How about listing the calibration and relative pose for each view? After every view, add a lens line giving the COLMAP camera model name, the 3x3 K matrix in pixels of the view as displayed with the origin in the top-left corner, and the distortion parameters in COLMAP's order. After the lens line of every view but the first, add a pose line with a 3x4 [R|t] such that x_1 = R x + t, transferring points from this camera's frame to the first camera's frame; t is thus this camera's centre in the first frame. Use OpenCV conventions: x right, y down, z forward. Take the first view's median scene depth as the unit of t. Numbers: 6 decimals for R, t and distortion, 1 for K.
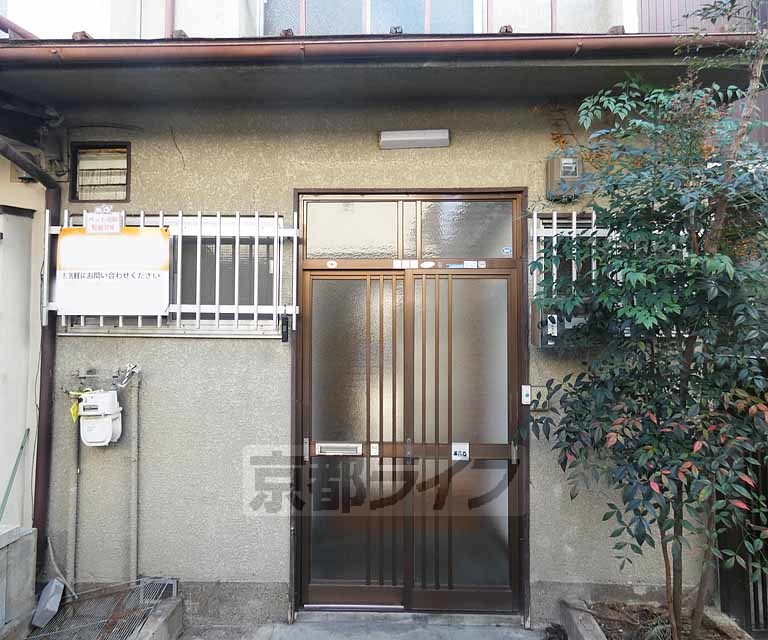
lens RADIAL K [[503.9, 0, 384.0], [0, 503.9, 320.0], [0, 0, 1]] dist [0.006531, 0.000351]
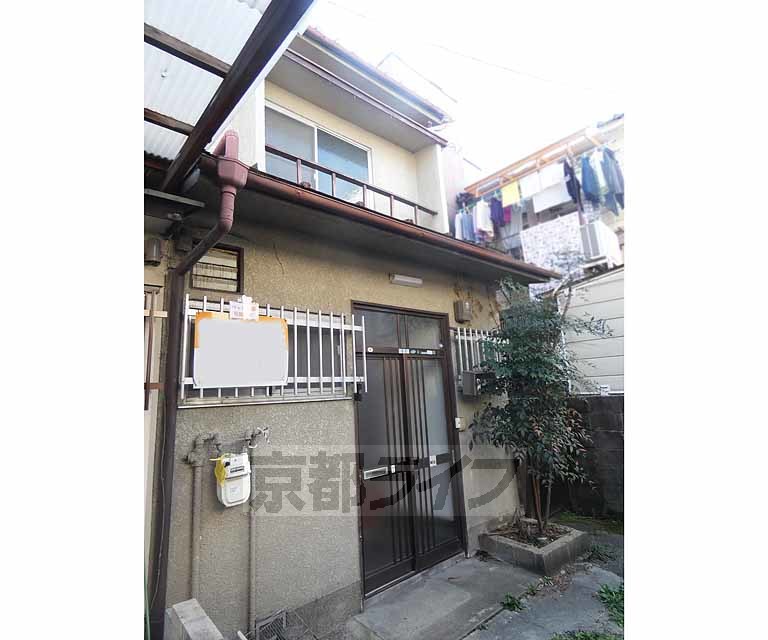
lens RADIAL K [[404.0, 0, 384.0], [0, 404.0, 320.0], [0, 0, 1]] dist [0.038701, -0.000045]
pose [[0.726787, 0.081308, 0.682034, -0.948780], [0.032557, 0.987775, -0.152449, -0.008735], [-0.686091, 0.133002, 0.715254, 0.055423]]
